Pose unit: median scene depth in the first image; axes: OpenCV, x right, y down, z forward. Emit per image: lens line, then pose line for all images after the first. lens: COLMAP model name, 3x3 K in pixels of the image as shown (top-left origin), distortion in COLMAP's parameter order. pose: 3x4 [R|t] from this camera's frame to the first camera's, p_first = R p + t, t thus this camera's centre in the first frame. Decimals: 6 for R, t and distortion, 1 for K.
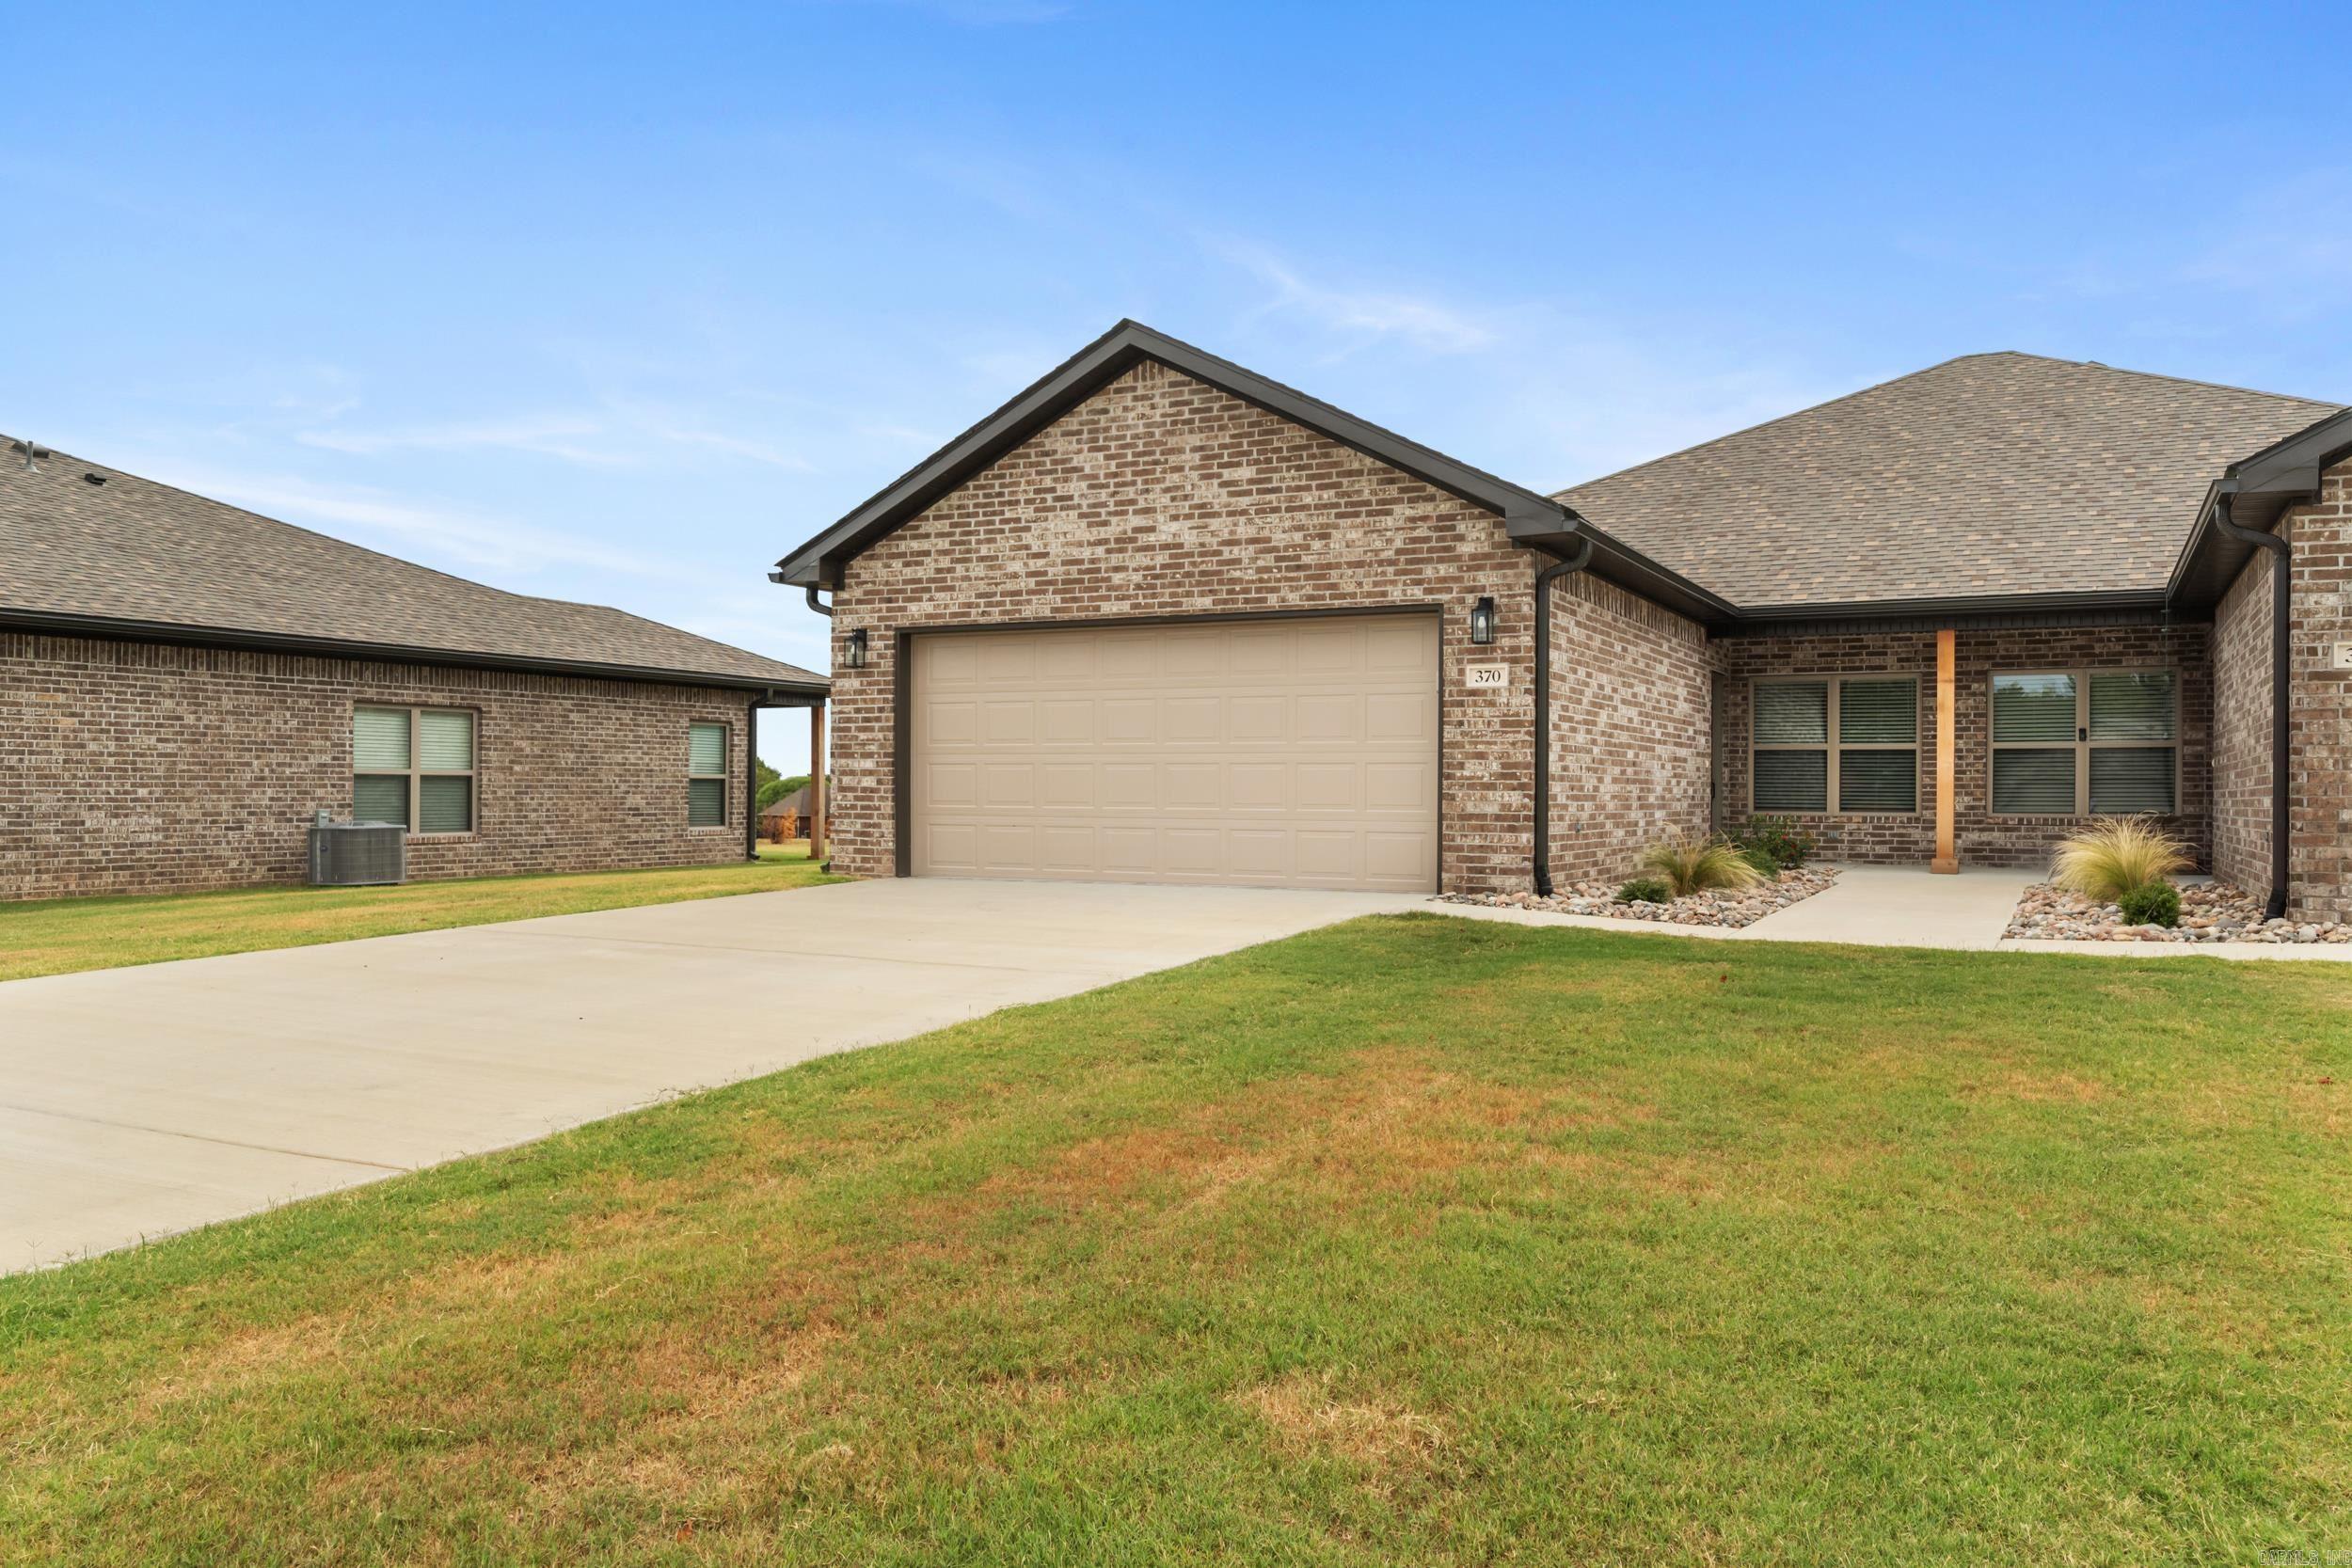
lens RADIAL K [[1761.2, 0, 1175.8], [0, 1761.2, 744.1], [0, 0, 1]] dist [0.000049, -0.000434]
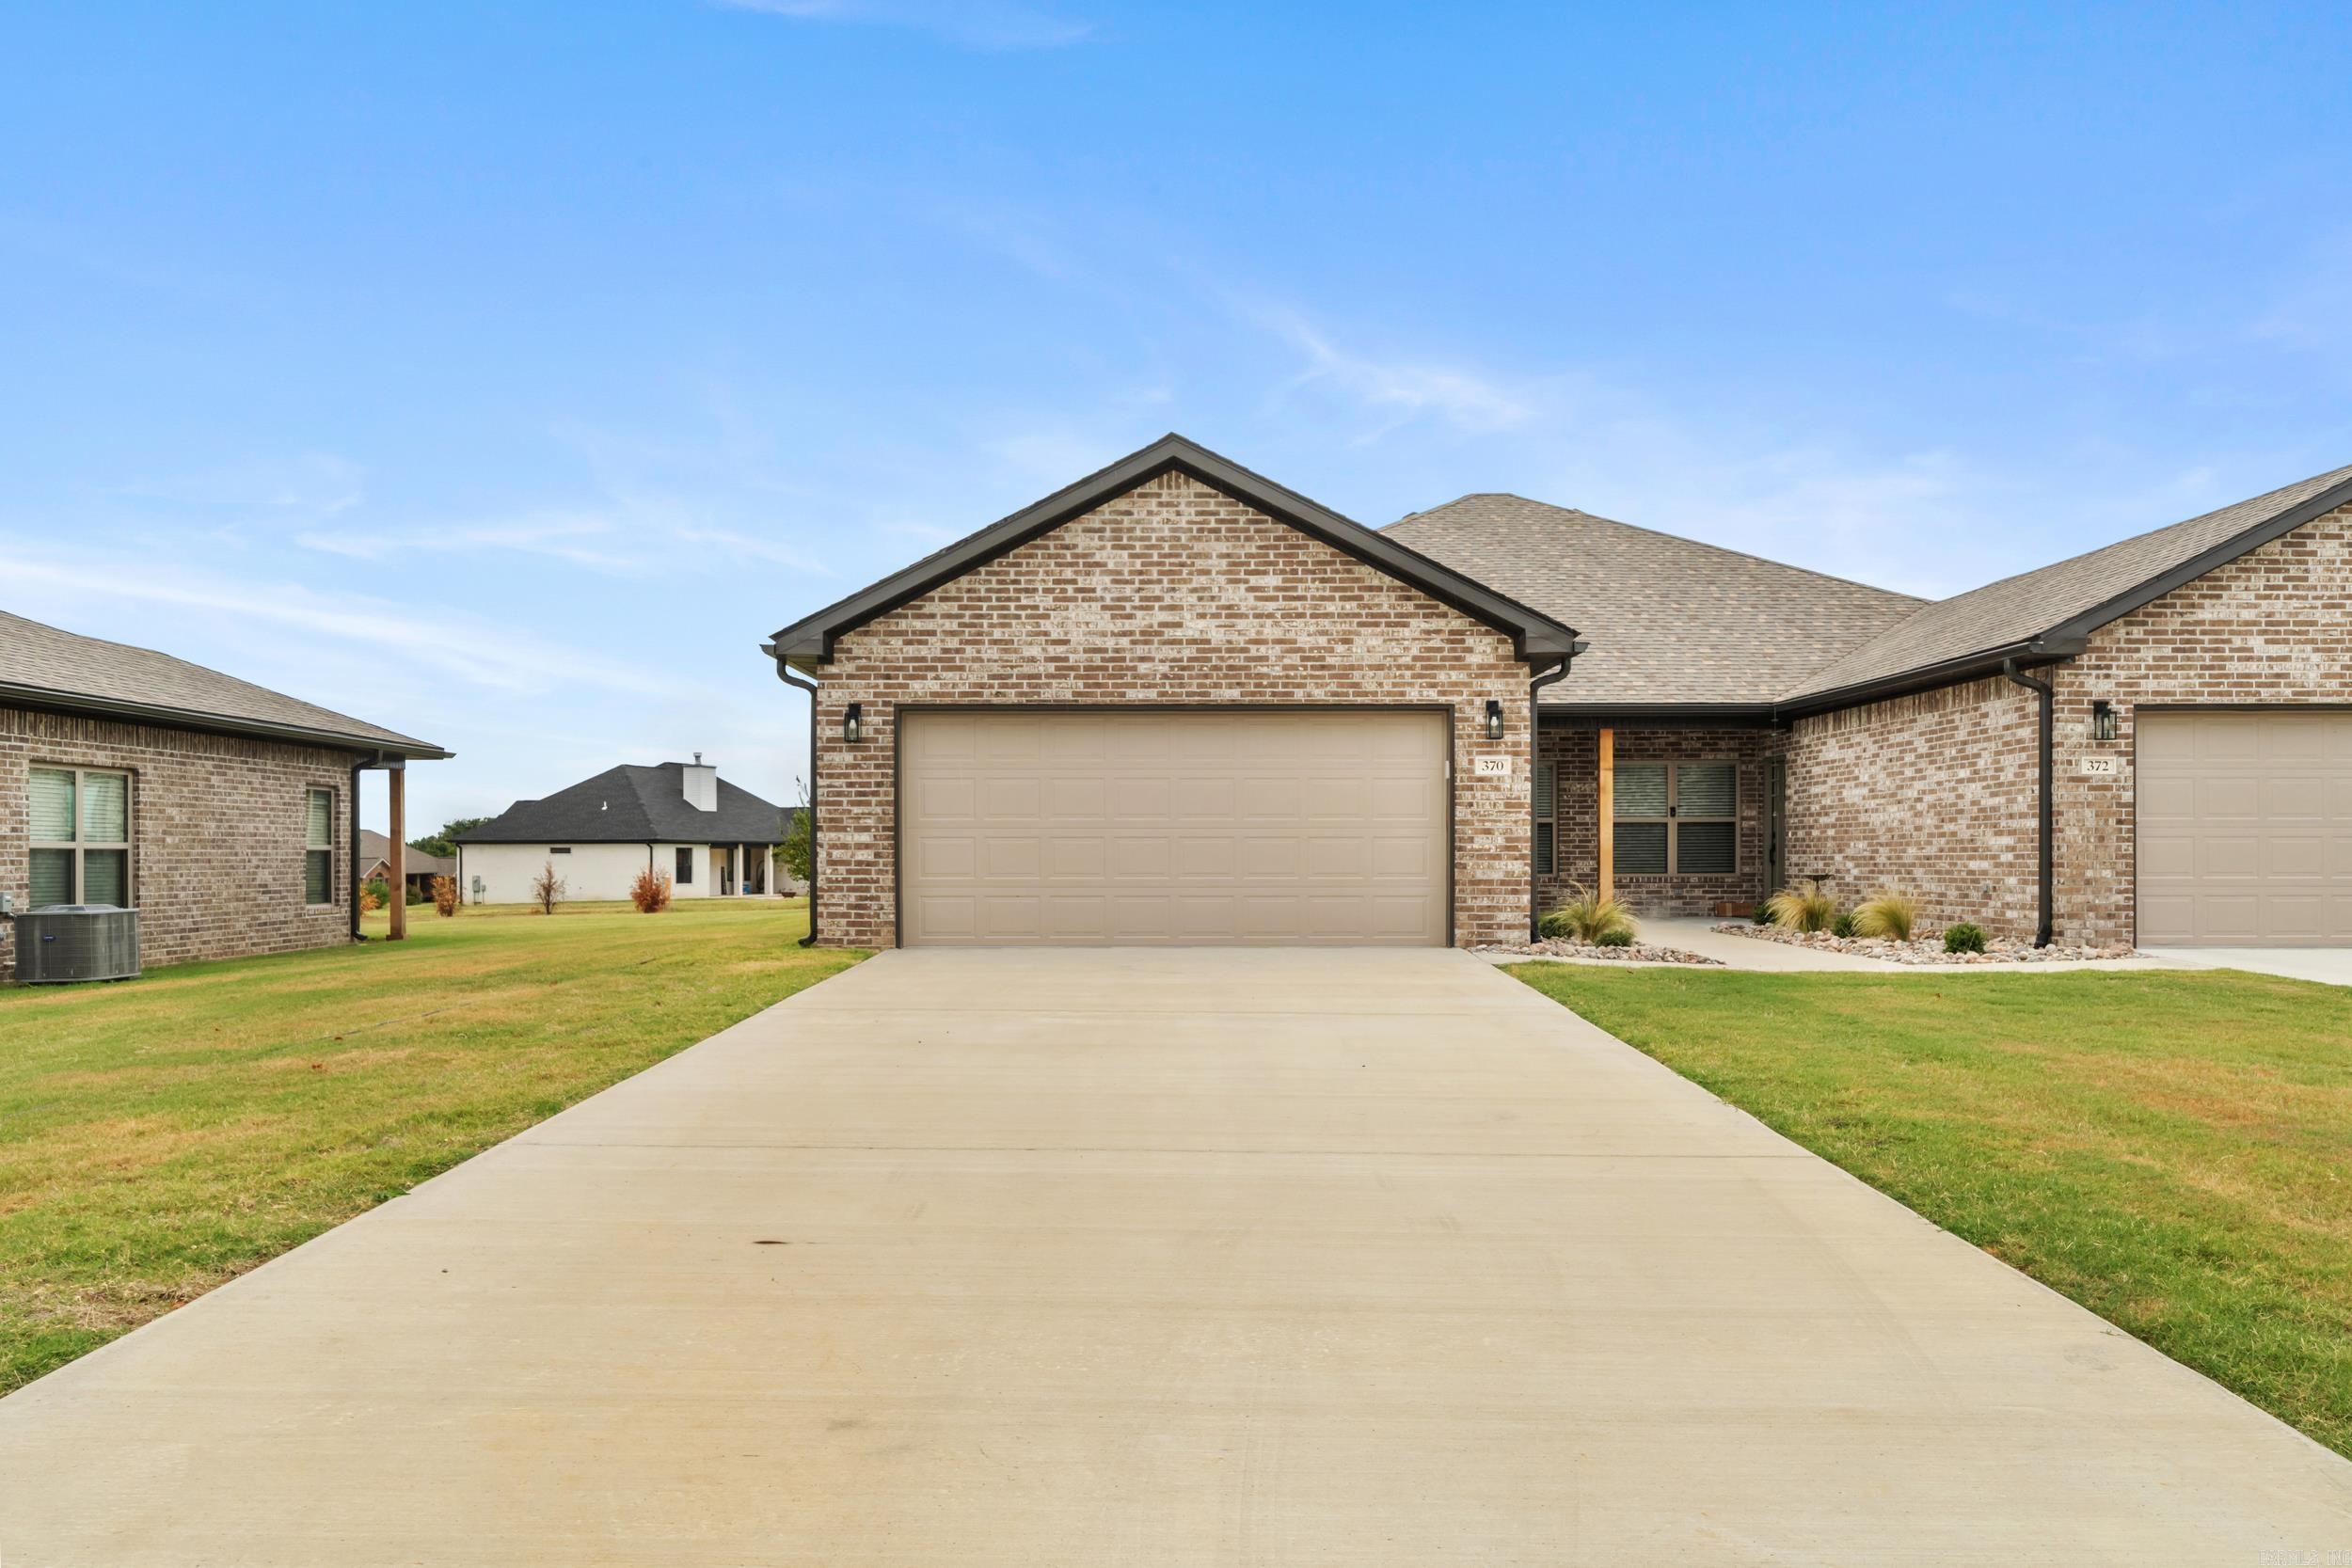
lens RADIAL K [[1761.2, 0, 1229.3], [0, 1761.2, 823.7], [0, 0, 1]] dist [0.000049, -0.000434]
pose [[0.891168, 0.002033, 0.453668, -0.482342], [-0.006131, 0.999953, 0.007564, -0.006169], [-0.453632, -0.009522, 0.891138, 0.002819]]
